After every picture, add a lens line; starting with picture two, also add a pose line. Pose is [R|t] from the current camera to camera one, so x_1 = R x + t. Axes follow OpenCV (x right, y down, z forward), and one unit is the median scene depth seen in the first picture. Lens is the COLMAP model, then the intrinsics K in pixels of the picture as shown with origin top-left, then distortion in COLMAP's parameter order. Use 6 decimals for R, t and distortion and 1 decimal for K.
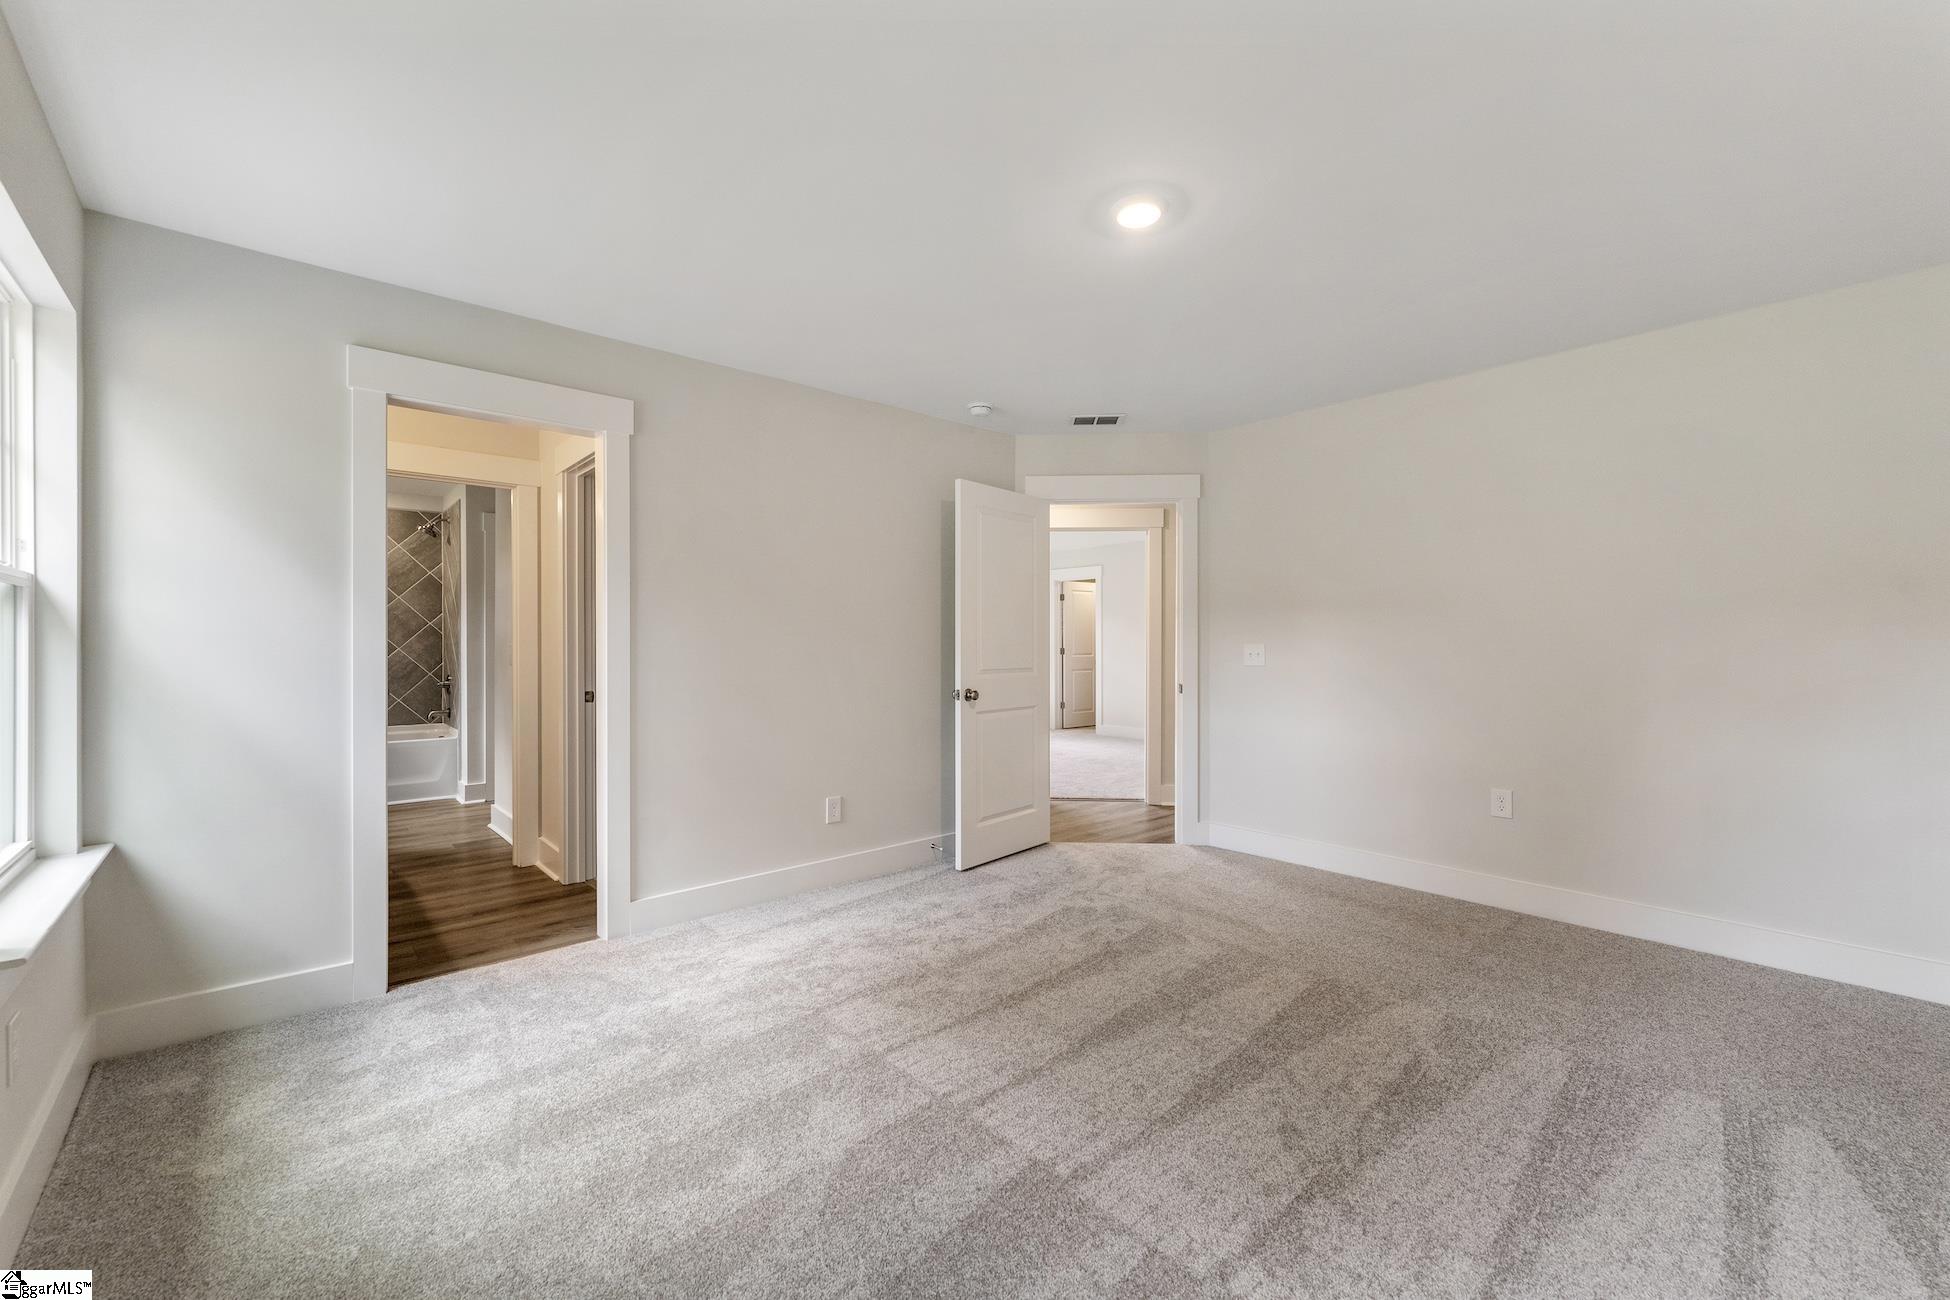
lens RADIAL K [[796.5, 0, 976.1], [0, 796.5, 653.6], [0, 0, 1]] dist [0.014435, 0.000147]
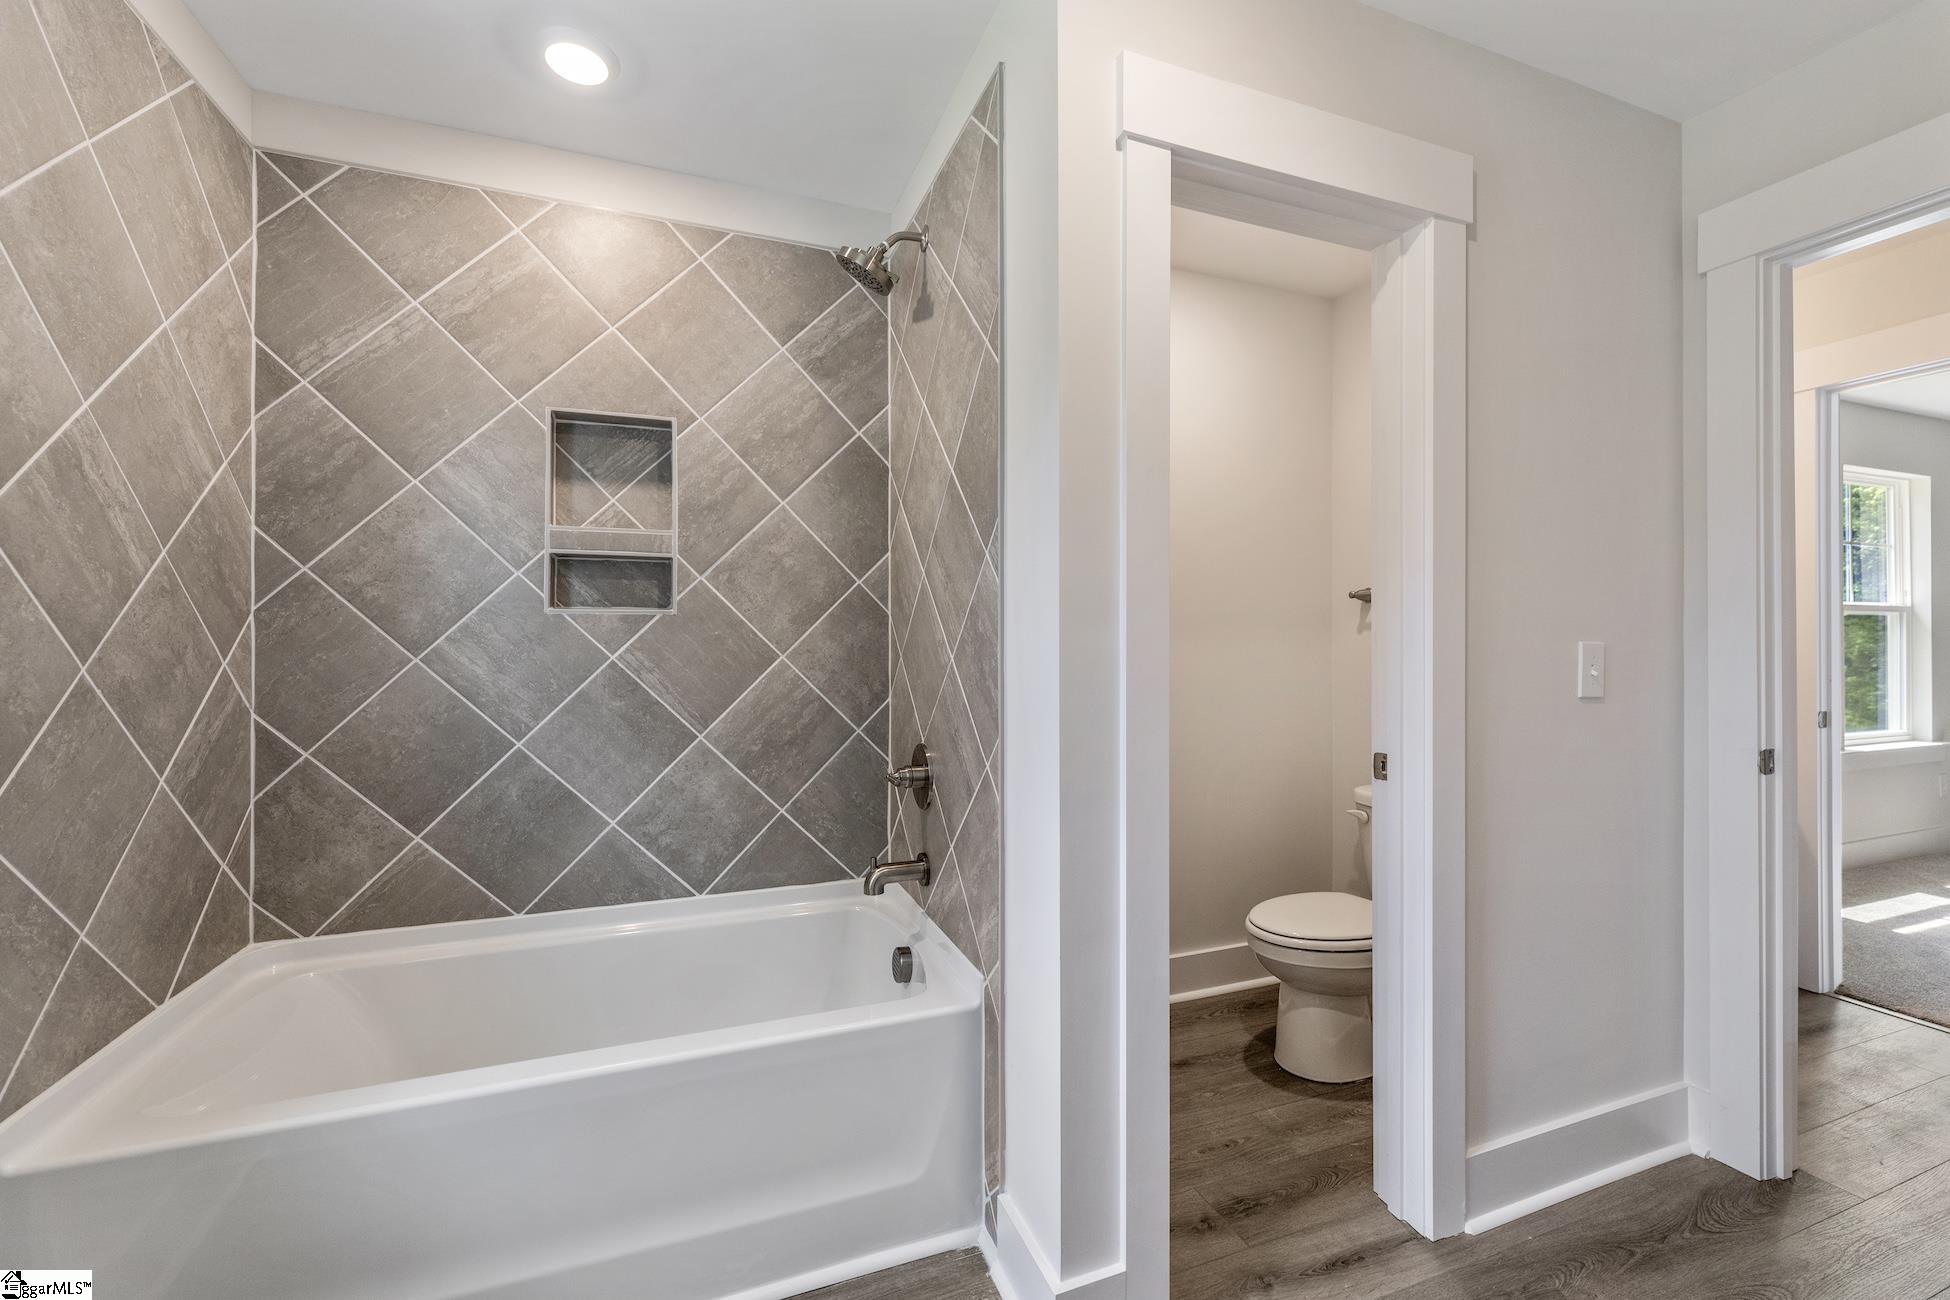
lens RADIAL K [[796.5, 0, 979.3], [0, 796.5, 640.8], [0, 0, 1]] dist [0.014435, 0.000147]
pose [[0.935187, 0.001308, -0.354152, -0.514903], [-0.002542, 0.999992, -0.003017, -0.011867], [0.354145, 0.003722, 0.935183, 0.704068]]
